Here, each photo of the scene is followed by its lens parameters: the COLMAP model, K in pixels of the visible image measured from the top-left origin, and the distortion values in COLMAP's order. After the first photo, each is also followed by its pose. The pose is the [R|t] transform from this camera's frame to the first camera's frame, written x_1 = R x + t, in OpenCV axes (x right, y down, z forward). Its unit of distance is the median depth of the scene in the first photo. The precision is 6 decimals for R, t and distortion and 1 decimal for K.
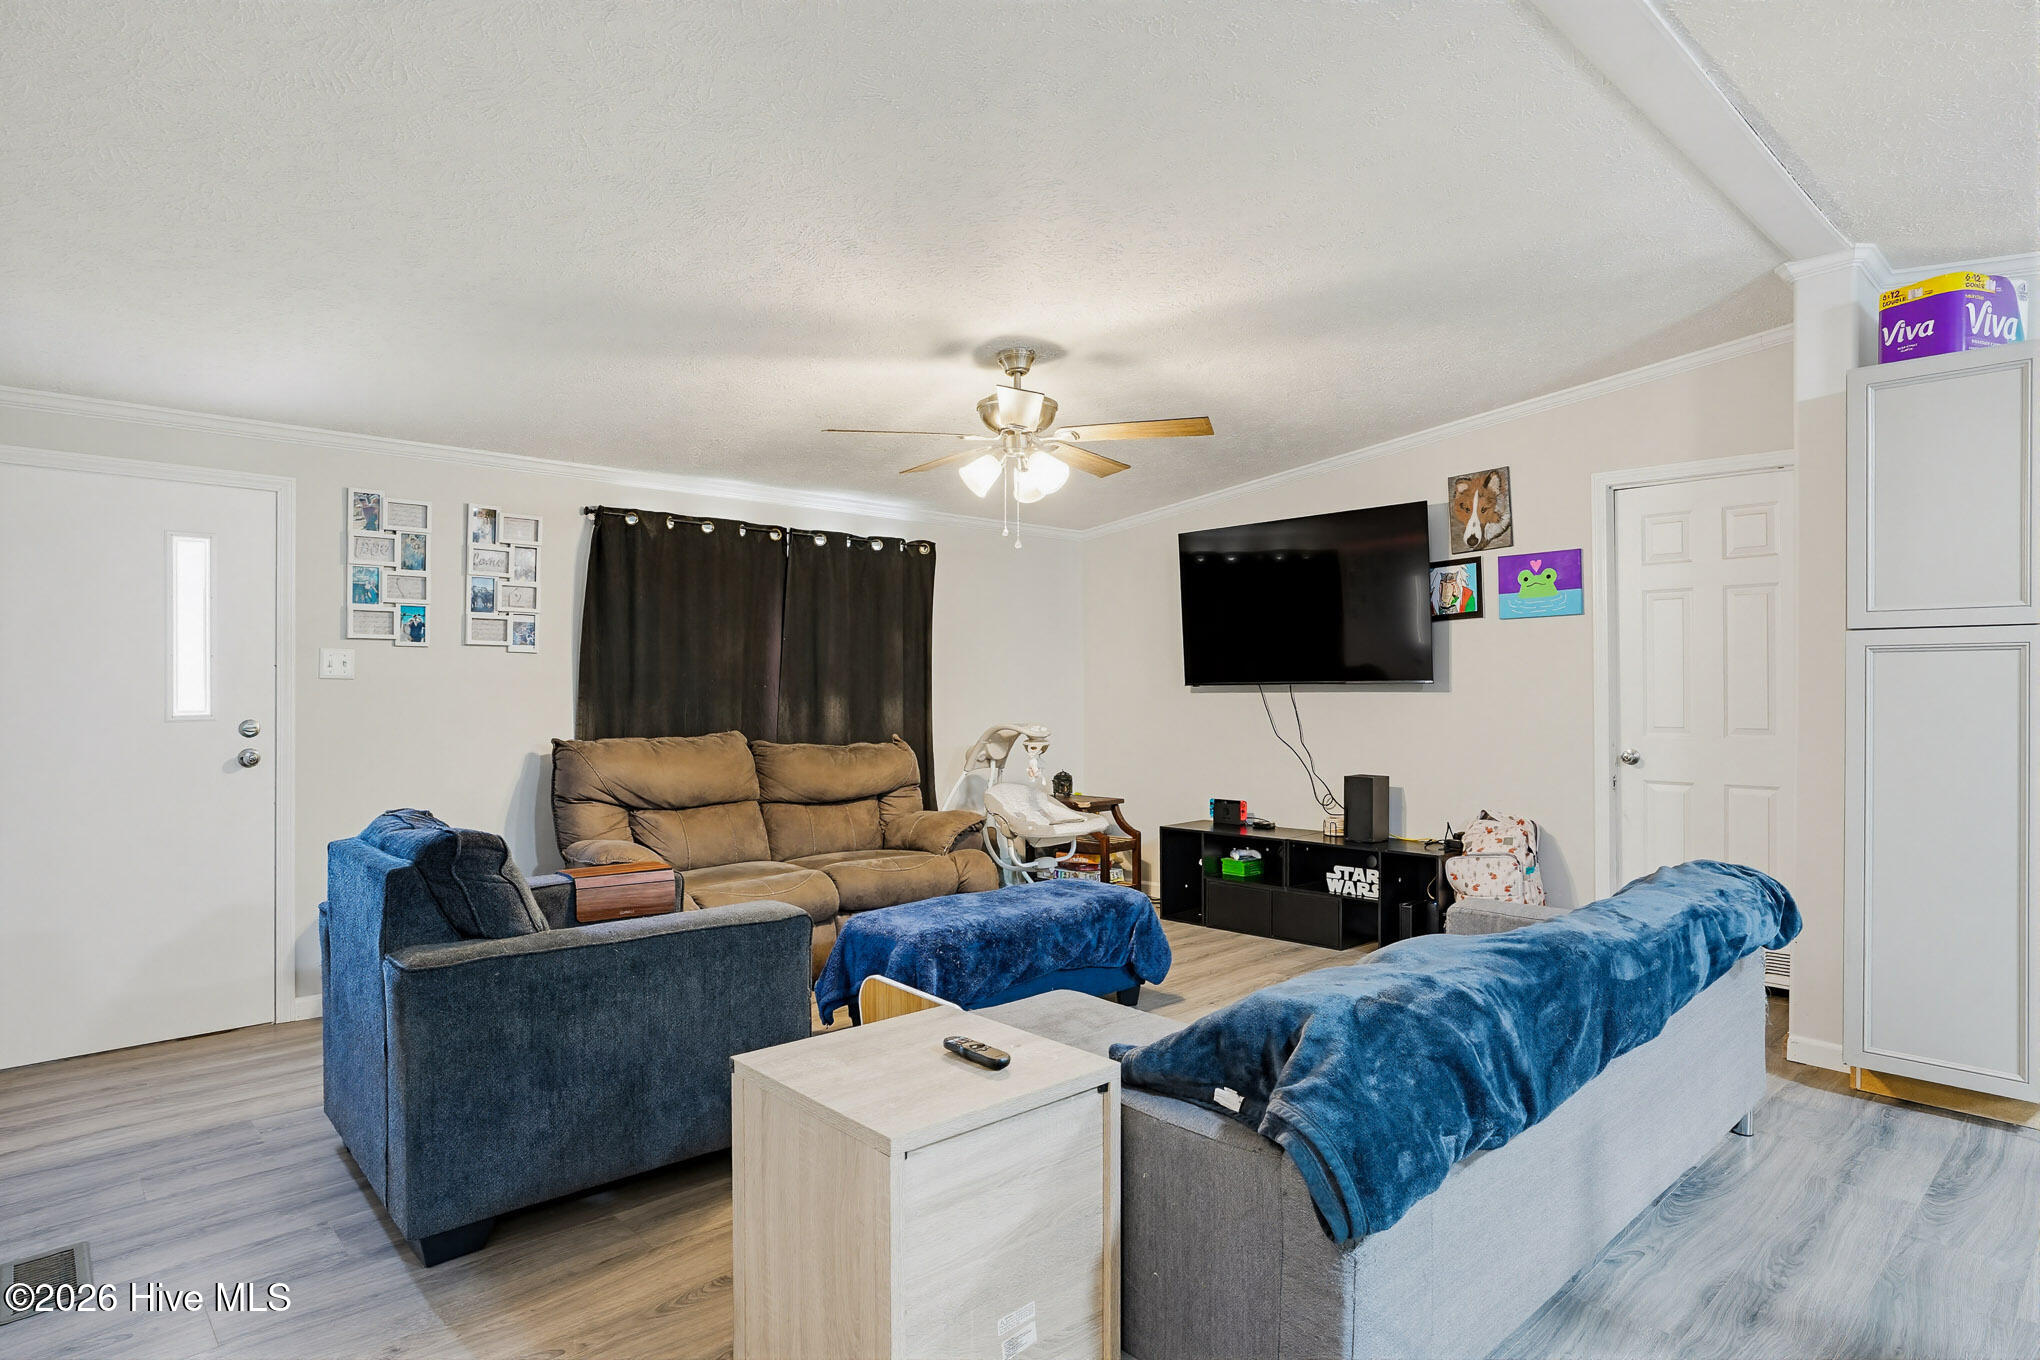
lens RADIAL K [[1112.2, 0, 1020.0], [0, 1112.2, 680.0], [0, 0, 1]] dist [0.000110, 0.000452]
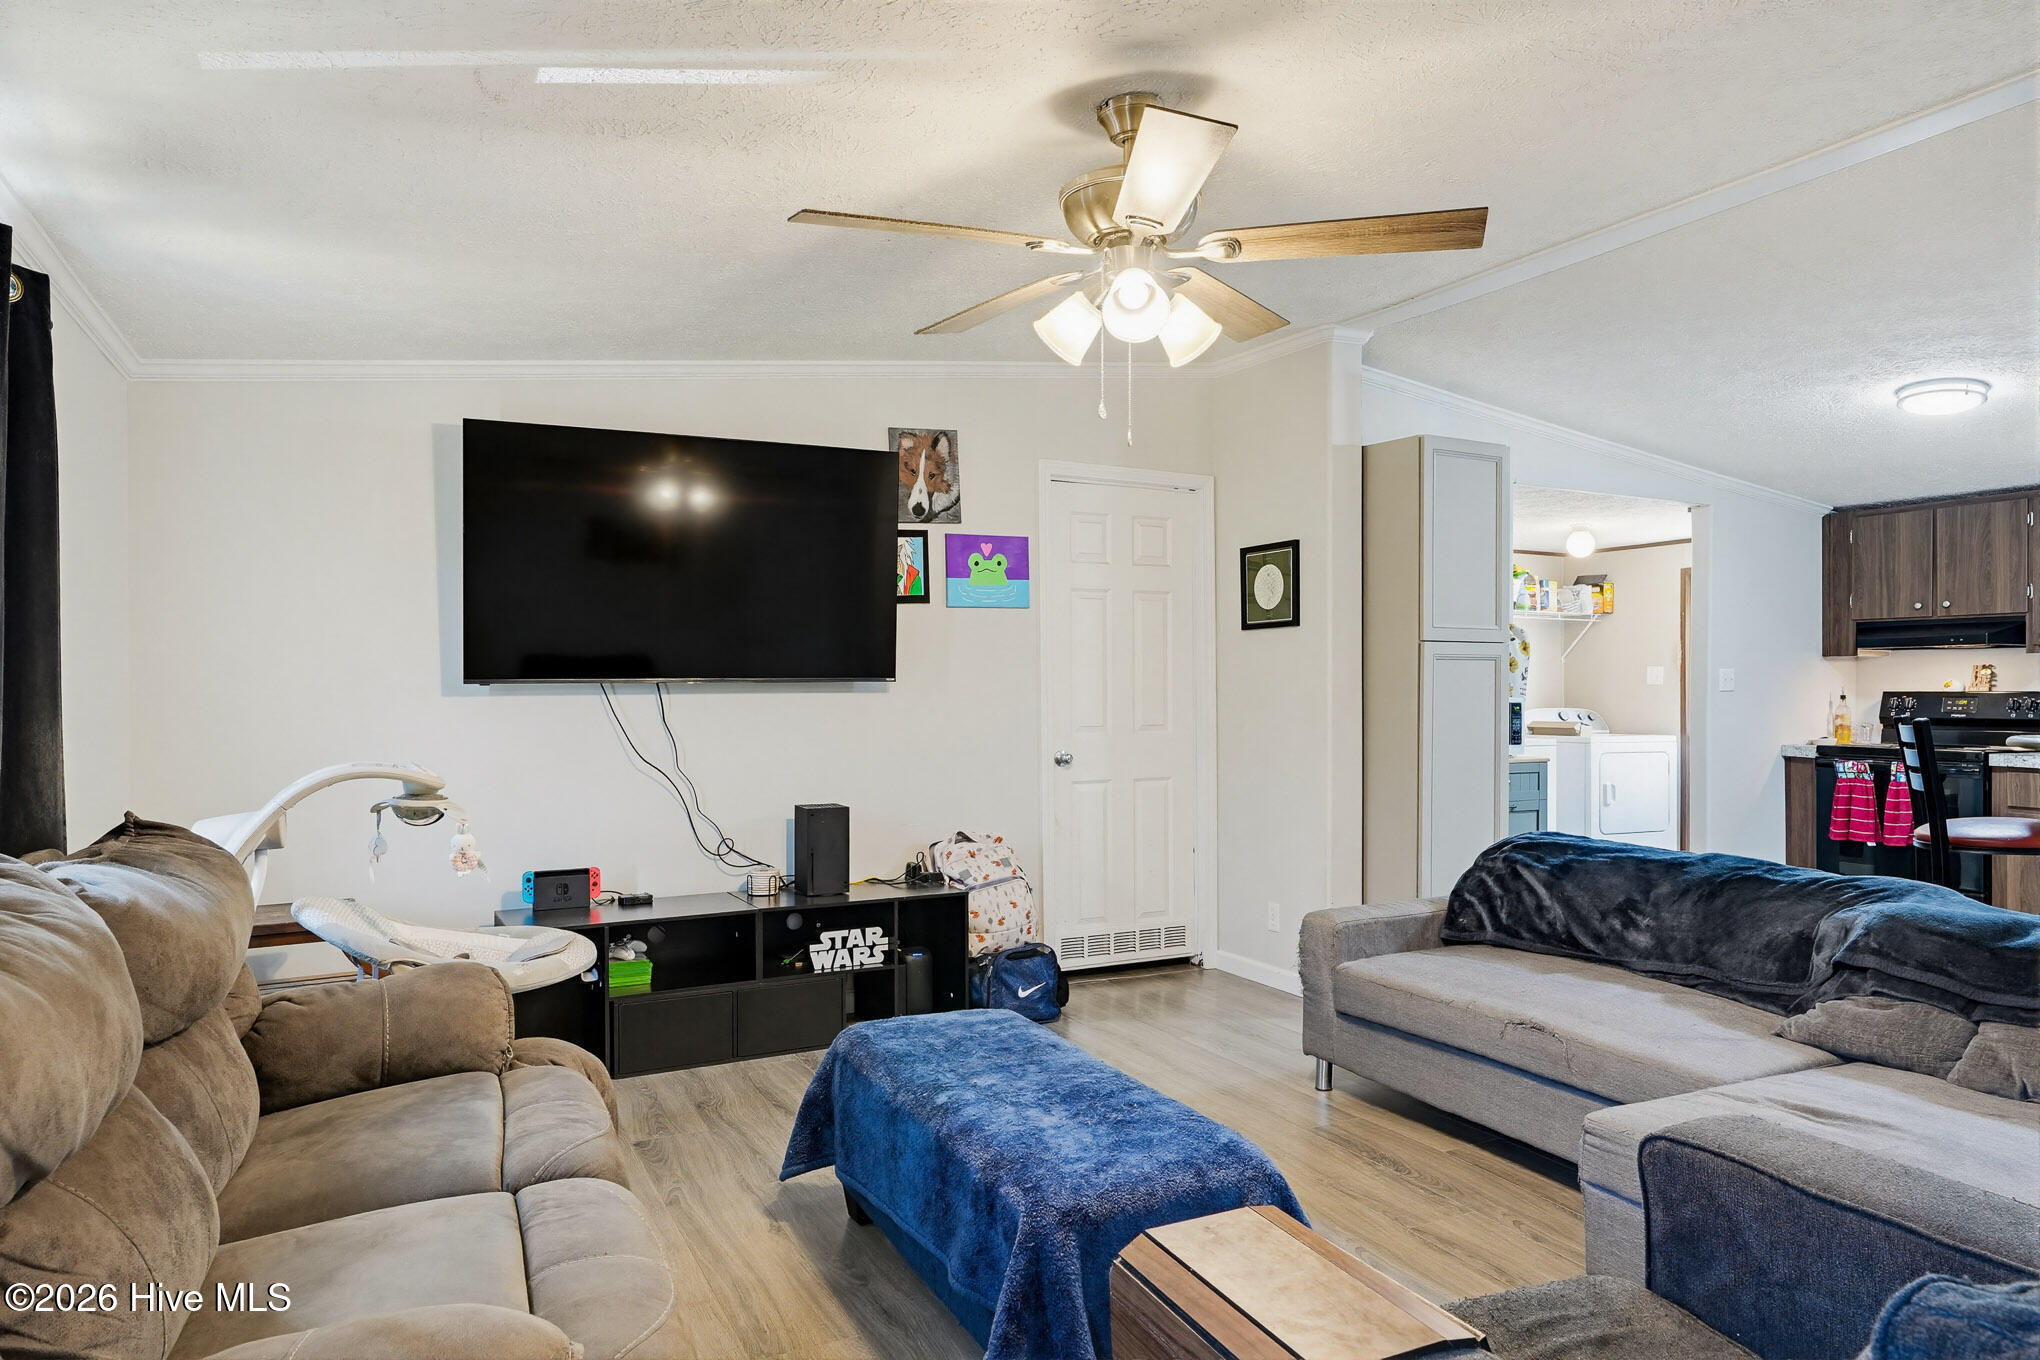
lens RADIAL K [[1288.5, 0, 1020.0], [0, 1288.5, 680.0], [0, 0, 1]] dist [-0.039290, 0.049435]
pose [[0.288144, 0.004262, 0.957578, -0.498114], [-0.006816, 0.999974, -0.002400, 0.003509], [-0.957563, -0.005835, 0.288165, 0.658060]]
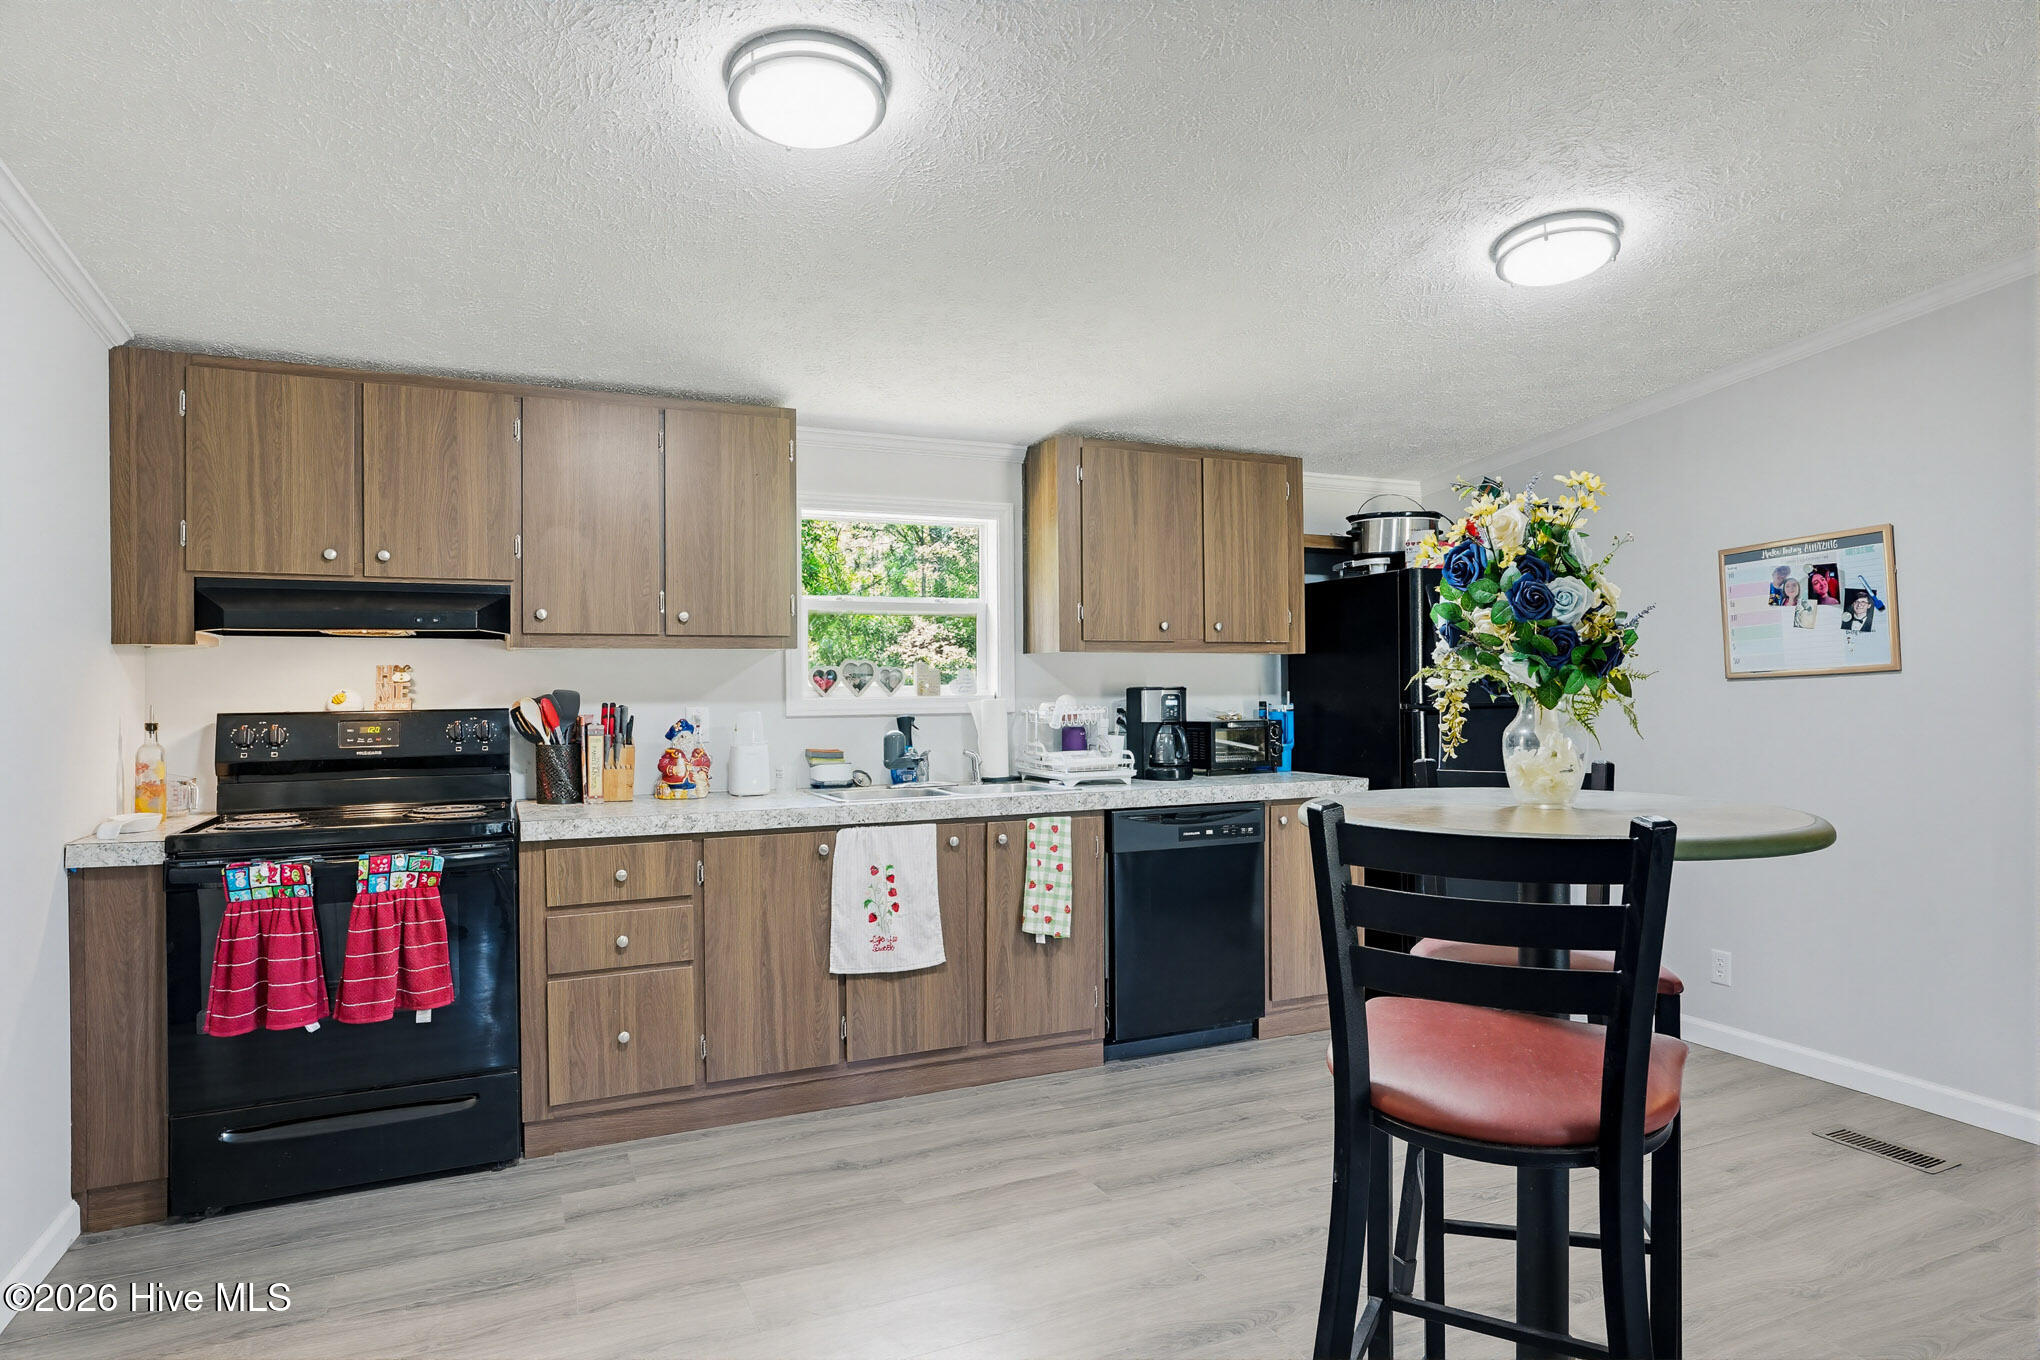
lens RADIAL K [[1172.6, 0, 1025.1], [0, 1172.6, 682.3], [0, 0, 1]] dist [-0.025092, 0.001945]
pose [[-0.947828, 0.006042, 0.318724, 0.420874], [0.003935, 0.999966, -0.007252, -0.004938], [-0.318757, -0.005619, -0.947820, 0.640764]]
